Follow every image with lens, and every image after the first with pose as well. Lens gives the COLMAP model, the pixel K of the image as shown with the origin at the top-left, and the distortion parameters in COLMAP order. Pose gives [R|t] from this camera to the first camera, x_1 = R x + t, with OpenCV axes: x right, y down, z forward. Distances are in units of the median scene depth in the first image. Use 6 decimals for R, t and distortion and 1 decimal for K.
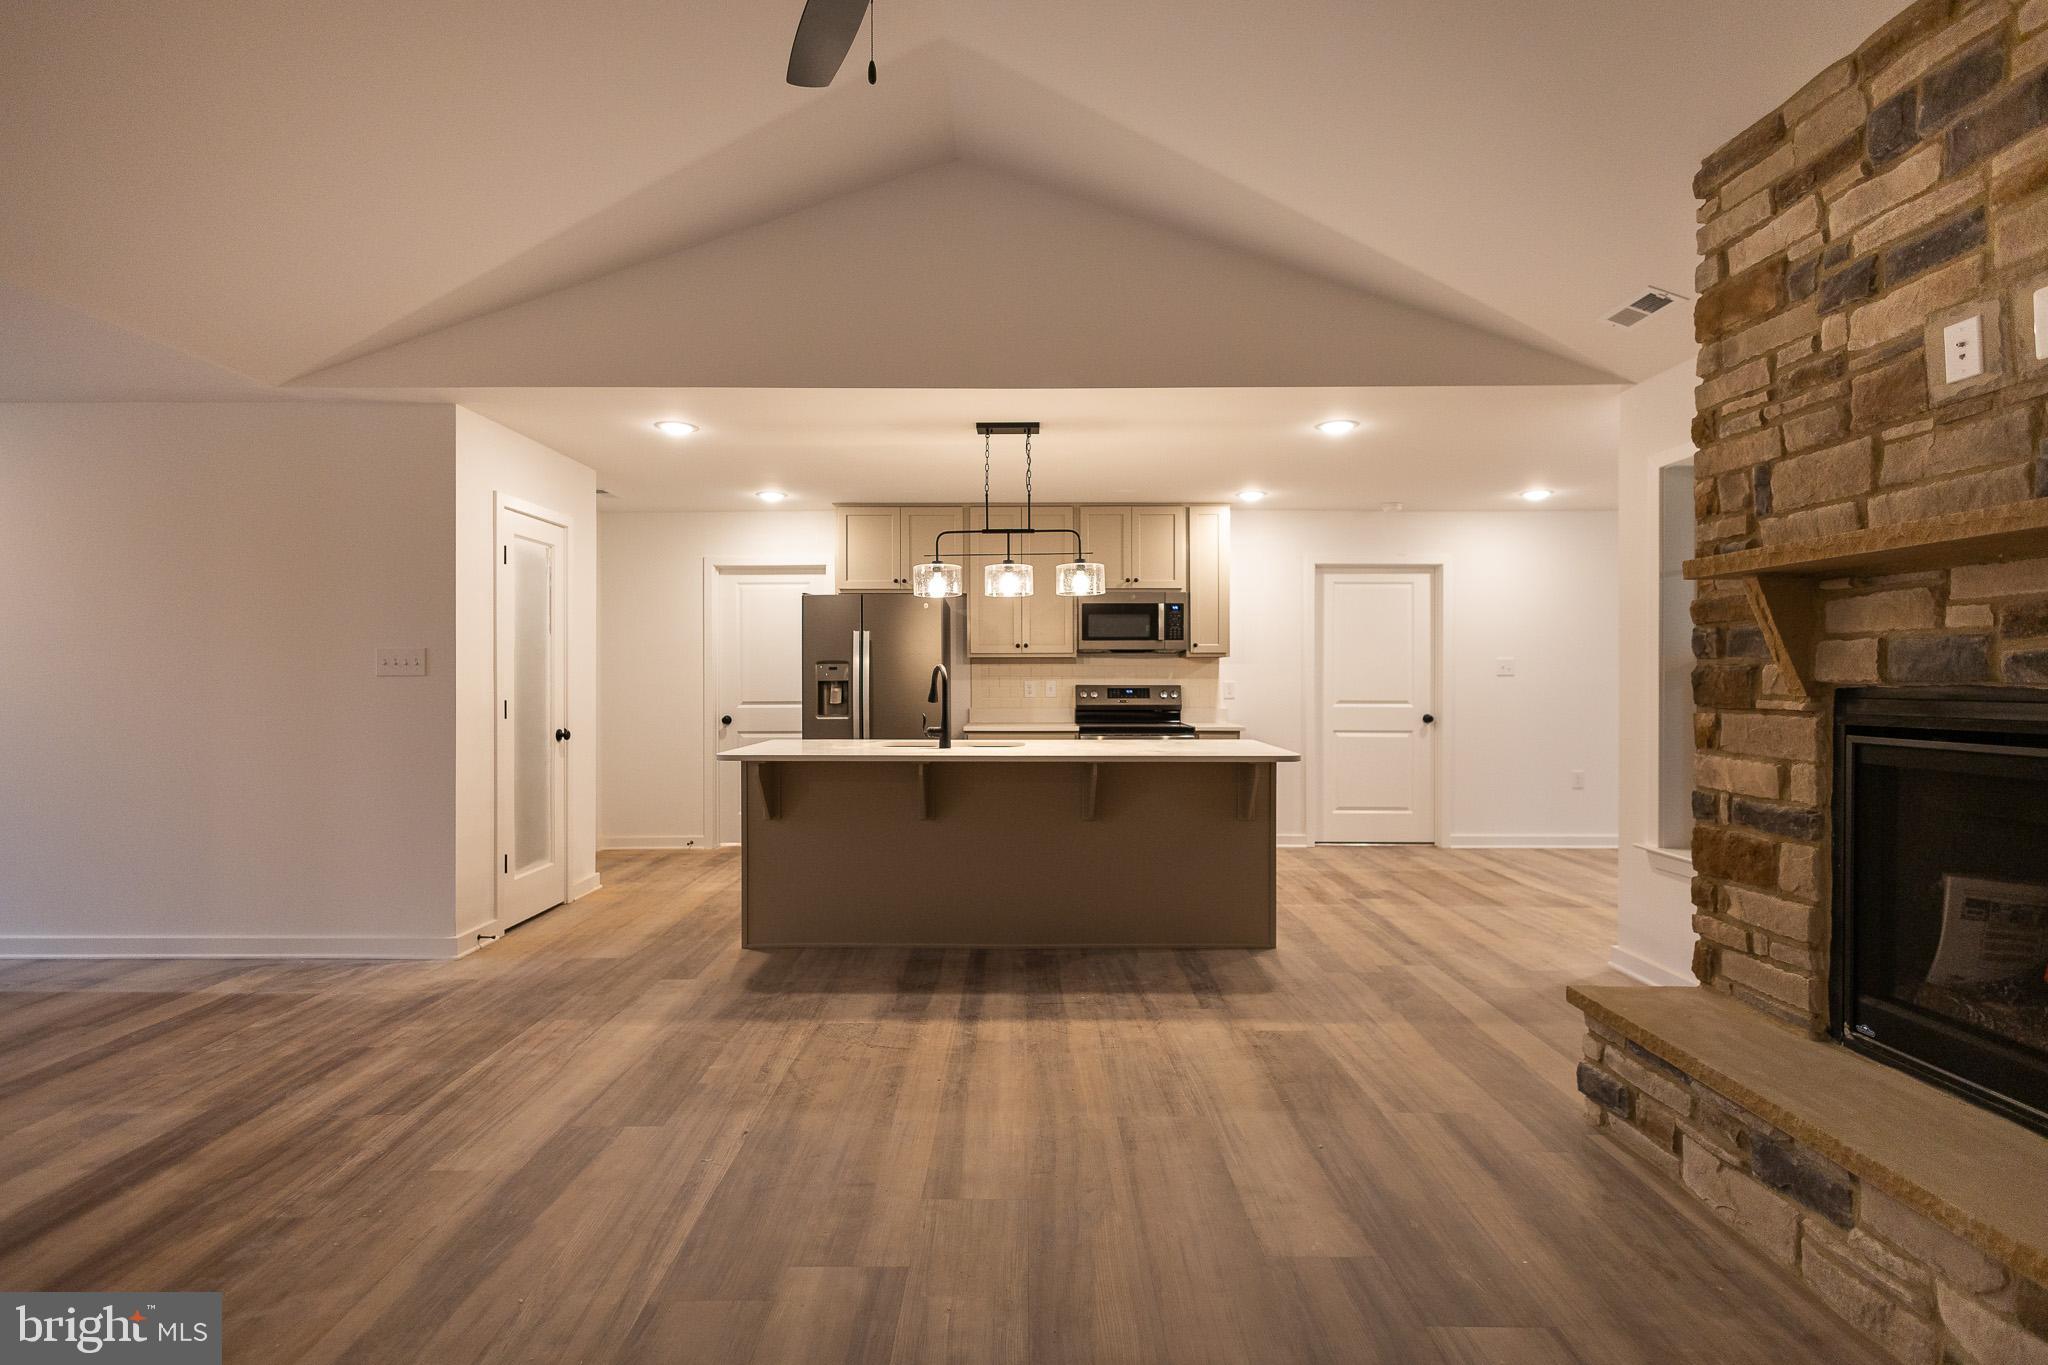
lens RADIAL K [[945.1, 0, 1144.8], [0, 945.1, 684.0], [0, 0, 1]] dist [0.002663, -0.000211]
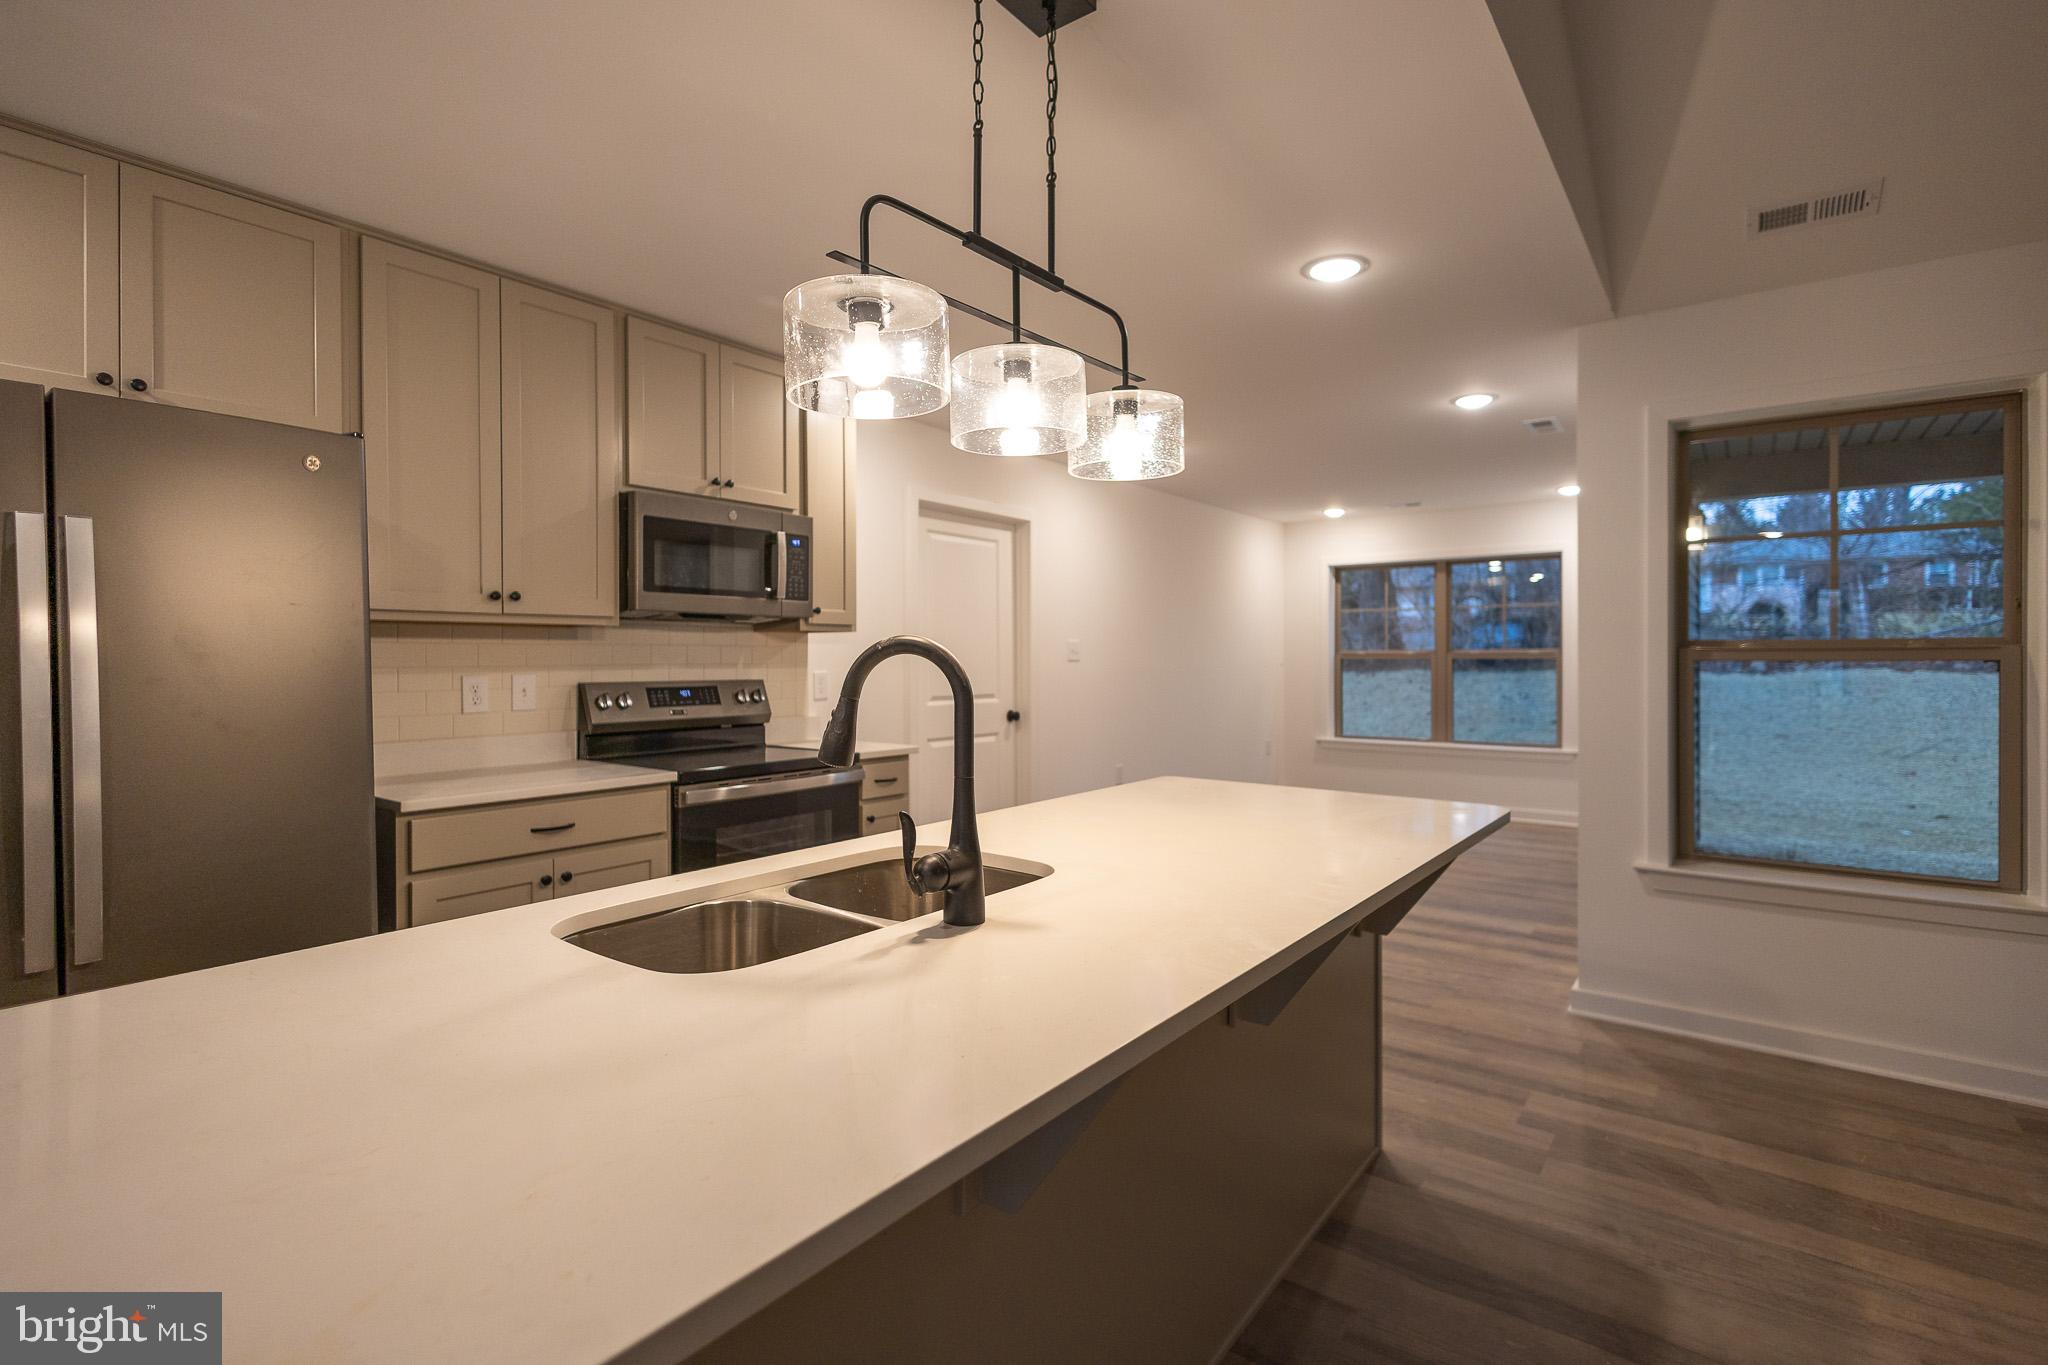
lens RADIAL K [[911.1, 0, 1059.3], [0, 911.1, 660.0], [0, 0, 1]] dist [0.001570, -0.000023]
pose [[0.673175, -0.001078, 0.739482, -0.475135], [0.005212, 0.999981, -0.003286, -0.014846], [-0.739465, 0.006066, 0.673168, 0.933138]]
